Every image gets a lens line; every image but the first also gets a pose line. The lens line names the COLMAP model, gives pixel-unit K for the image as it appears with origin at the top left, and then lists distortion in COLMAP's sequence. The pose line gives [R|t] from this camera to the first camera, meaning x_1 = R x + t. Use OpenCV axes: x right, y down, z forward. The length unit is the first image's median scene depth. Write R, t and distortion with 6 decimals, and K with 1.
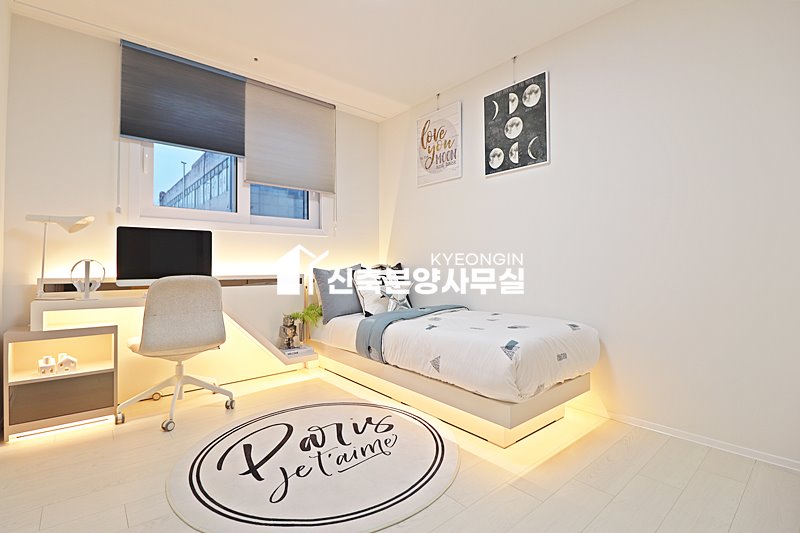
lens RADIAL K [[372.2, 0, 399.9], [0, 372.2, 264.9], [0, 0, 1]] dist [0.005319, -0.014710]
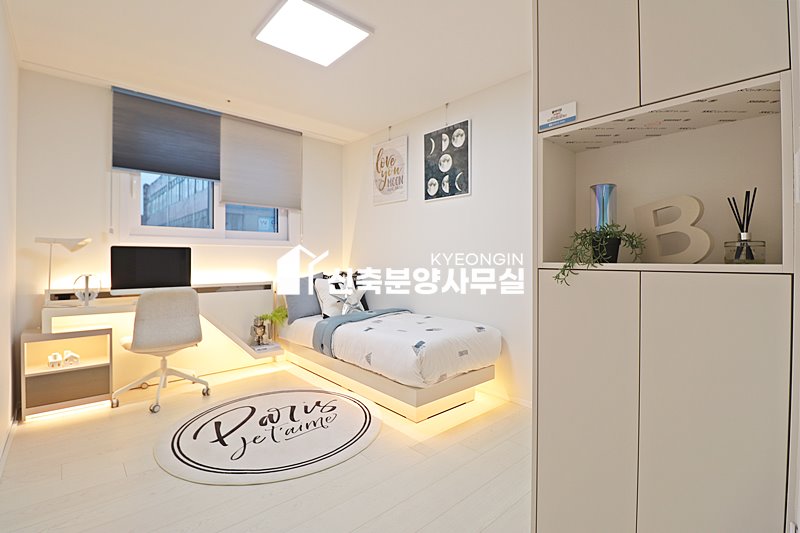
lens RADIAL K [[372.2, 0, 400.6], [0, 372.2, 263.0], [0, 0, 1]] dist [0.005319, -0.014710]
pose [[0.999472, 0.005478, 0.032018, 0.134721], [-0.005969, 0.999866, 0.015246, -0.067315], [-0.031930, -0.015429, 0.999371, -0.225123]]
